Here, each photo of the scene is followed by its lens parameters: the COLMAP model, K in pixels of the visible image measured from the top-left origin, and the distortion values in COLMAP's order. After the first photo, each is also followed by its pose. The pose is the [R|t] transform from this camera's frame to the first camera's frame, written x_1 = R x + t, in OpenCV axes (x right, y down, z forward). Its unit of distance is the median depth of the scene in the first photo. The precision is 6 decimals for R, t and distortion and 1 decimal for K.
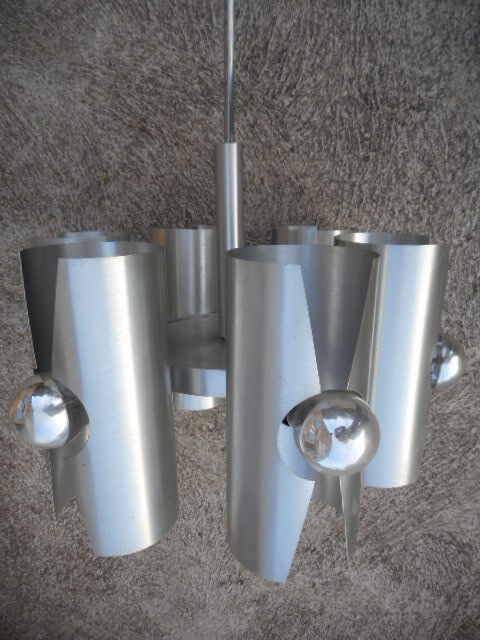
lens RADIAL K [[474.0, 0, 244.3], [0, 474.0, 317.0], [0, 0, 1]] dist [-0.013620, 0.003963]
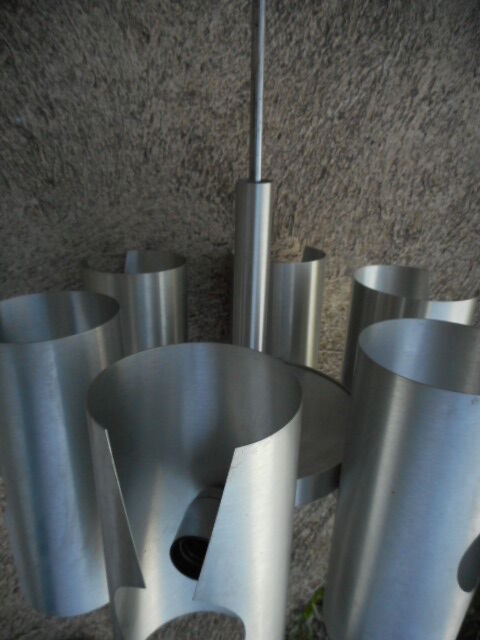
lens RADIAL K [[474.0, 0, 242.6], [0, 474.0, 320.1], [0, 0, 1]] dist [-0.013620, 0.003963]
pose [[0.754669, 0.296284, 0.585398, -0.079130], [-0.334248, 0.941383, -0.045559, 0.294037], [-0.564582, -0.161286, 0.809465, 0.297570]]
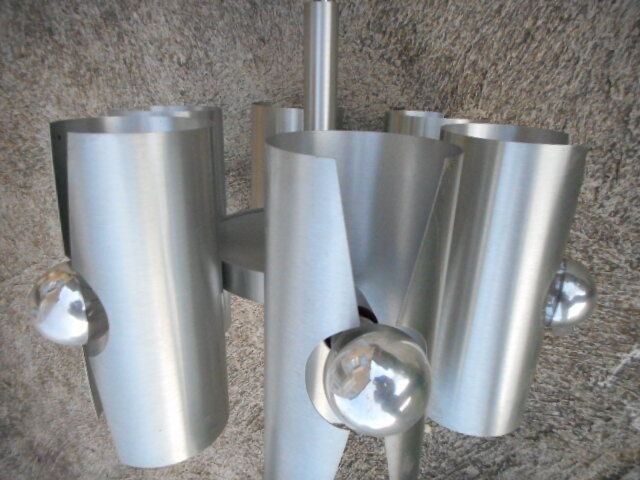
lens RADIAL K [[470.8, 0, 317.3], [0, 470.8, 235.7], [0, 0, 1]] dist [-0.007885, 0.000053]
pose [[0.849981, 0.526364, 0.021775, 0.344571], [-0.519836, 0.831300, 0.196749, 0.236784], [0.085460, -0.178552, 0.980212, 0.139371]]
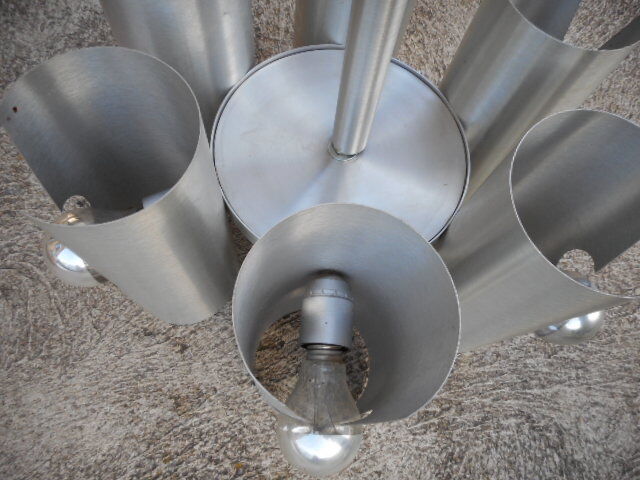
lens RADIAL K [[470.8, 0, 320.6], [0, 470.8, 246.4], [0, 0, 1]] dist [-0.007885, 0.000053]
pose [[0.775727, 0.630870, 0.015825, 0.043059], [-0.504785, 0.635349, -0.584400, 0.936867], [-0.378735, 0.445347, 0.811311, 0.596054]]
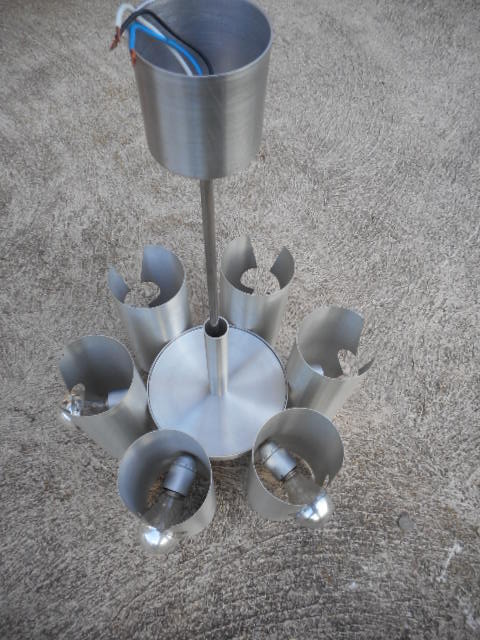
lens RADIAL K [[474.0, 0, 235.8], [0, 474.0, 320.1], [0, 0, 1]] dist [-0.013620, 0.003963]
pose [[0.713208, 0.685128, -0.148104, 0.382334], [-0.614892, 0.510081, -0.601436, 1.020000], [-0.336516, 0.520017, 0.785073, -0.012036]]
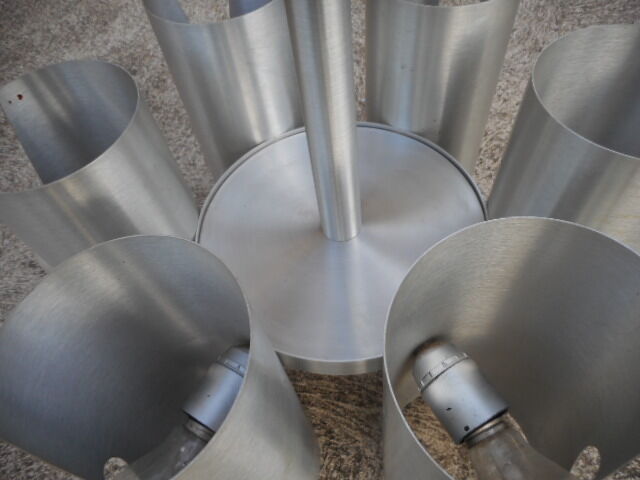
lens RADIAL K [[470.8, 0, 318.1], [0, 470.8, 242.0], [0, 0, 1]] dist [-0.007885, 0.000053]
pose [[0.597447, 0.721378, -0.350244, 0.481126], [-0.769109, 0.391832, -0.504915, 0.754685], [-0.226997, 0.571036, 0.788917, 0.547547]]
